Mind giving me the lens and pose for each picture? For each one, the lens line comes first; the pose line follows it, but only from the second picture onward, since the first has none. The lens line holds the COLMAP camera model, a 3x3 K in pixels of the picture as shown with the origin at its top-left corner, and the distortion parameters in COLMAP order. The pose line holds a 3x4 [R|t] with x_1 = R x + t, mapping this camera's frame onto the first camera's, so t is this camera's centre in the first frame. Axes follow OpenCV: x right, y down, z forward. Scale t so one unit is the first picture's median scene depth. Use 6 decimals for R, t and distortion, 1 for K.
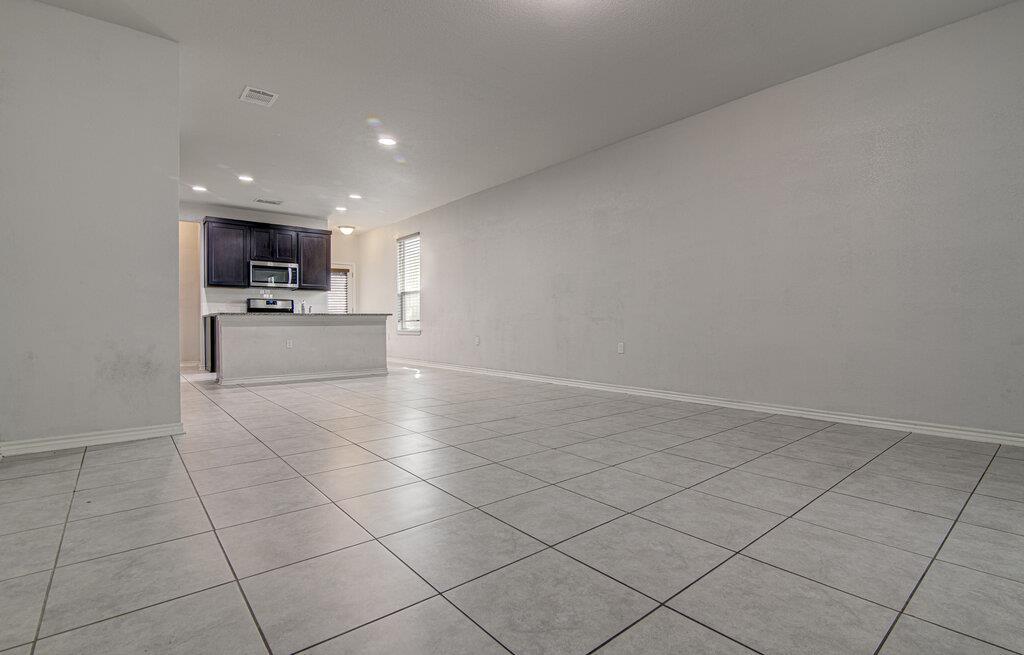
lens RADIAL K [[476.6, 0, 512.0], [0, 476.6, 327.5], [0, 0, 1]] dist [-0.023667, 0.000336]
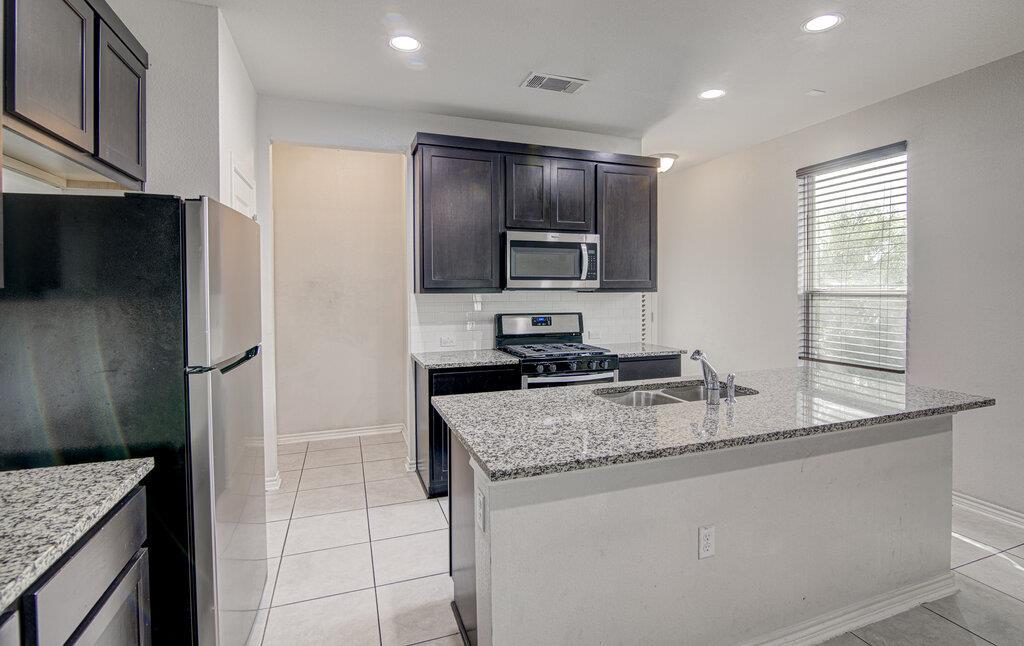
lens RADIAL K [[487.9, 0, 516.2], [0, 487.9, 304.0], [0, 0, 1]] dist [-0.026100, 0.000431]
pose [[0.940417, 0.011976, -0.339812, -0.379661], [-0.004704, 0.999742, 0.022217, -0.081108], [0.339991, -0.019295, 0.940231, 0.560884]]
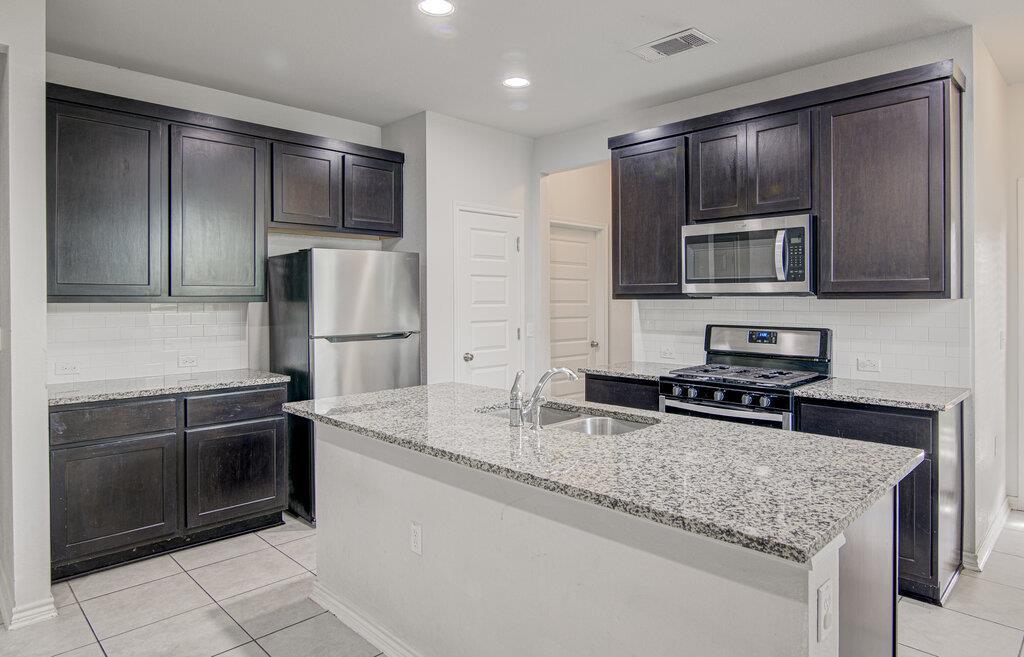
lens RADIAL K [[603.2, 0, 550.1], [0, 603.2, 308.6], [0, 0, 1]] dist [-0.022834, 0.000146]
pose [[0.115065, 0.021103, -0.993134, -0.094410], [-0.005373, 0.999773, 0.020622, -0.082984], [0.993343, 0.002964, 0.115152, 0.816149]]
